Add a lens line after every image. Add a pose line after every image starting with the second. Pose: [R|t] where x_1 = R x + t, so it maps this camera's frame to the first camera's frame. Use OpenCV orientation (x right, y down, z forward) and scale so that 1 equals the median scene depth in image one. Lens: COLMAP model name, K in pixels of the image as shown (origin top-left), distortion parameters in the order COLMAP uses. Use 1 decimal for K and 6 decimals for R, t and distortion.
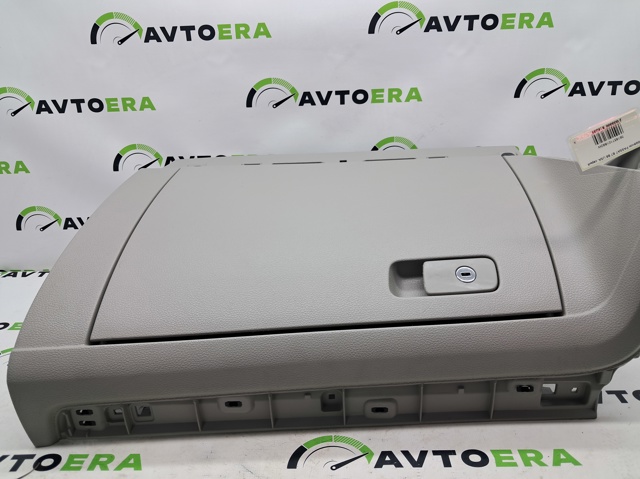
lens RADIAL K [[505.0, 0, 320.0], [0, 505.0, 239.5], [0, 0, 1]] dist [-0.009562, -0.000669]
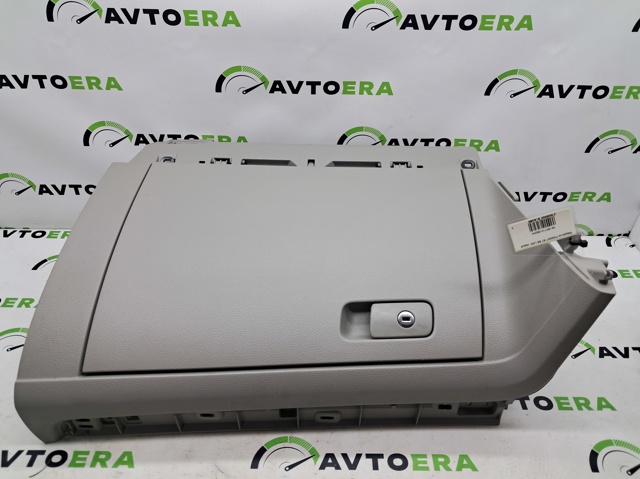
lens RADIAL K [[502.1, 0, 320.0], [0, 502.1, 239.5], [0, 0, 1]] dist [-0.005449, -0.003697]
pose [[0.998332, 0.030764, 0.048844, 0.026771], [-0.043738, 0.955340, 0.292254, -0.418908], [-0.037672, -0.293903, 0.955093, -0.040833]]
